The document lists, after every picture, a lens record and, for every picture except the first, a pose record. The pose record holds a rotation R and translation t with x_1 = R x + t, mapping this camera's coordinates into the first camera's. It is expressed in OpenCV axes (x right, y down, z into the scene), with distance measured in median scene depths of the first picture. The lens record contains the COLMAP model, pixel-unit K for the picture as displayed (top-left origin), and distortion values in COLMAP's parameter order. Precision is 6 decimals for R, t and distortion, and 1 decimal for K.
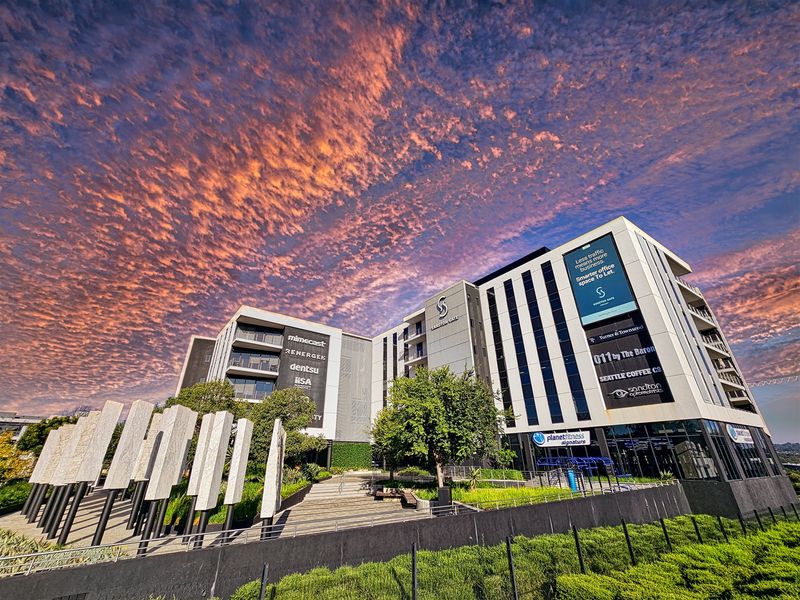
lens RADIAL K [[329.3, 0, 400.0], [0, 329.3, 300.0], [0, 0, 1]] dist [0.000155, 0.000085]
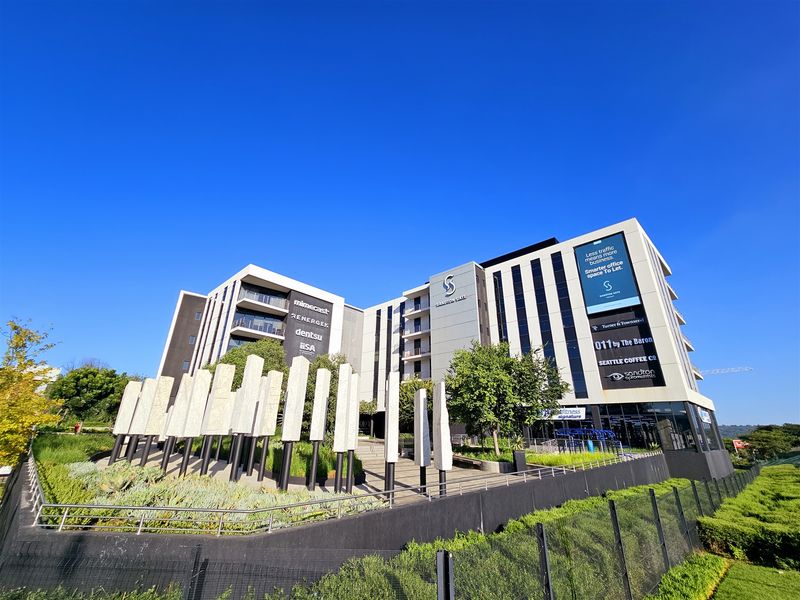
lens RADIAL K [[329.3, 0, 400.0], [0, 329.3, 300.0], [0, 0, 1]] dist [0.000155, 0.000085]
pose [[0.987173, 0.085470, 0.134852, -0.181544], [-0.095680, 0.992867, 0.071138, 0.010160], [-0.127810, -0.083128, 0.988309, -0.001011]]
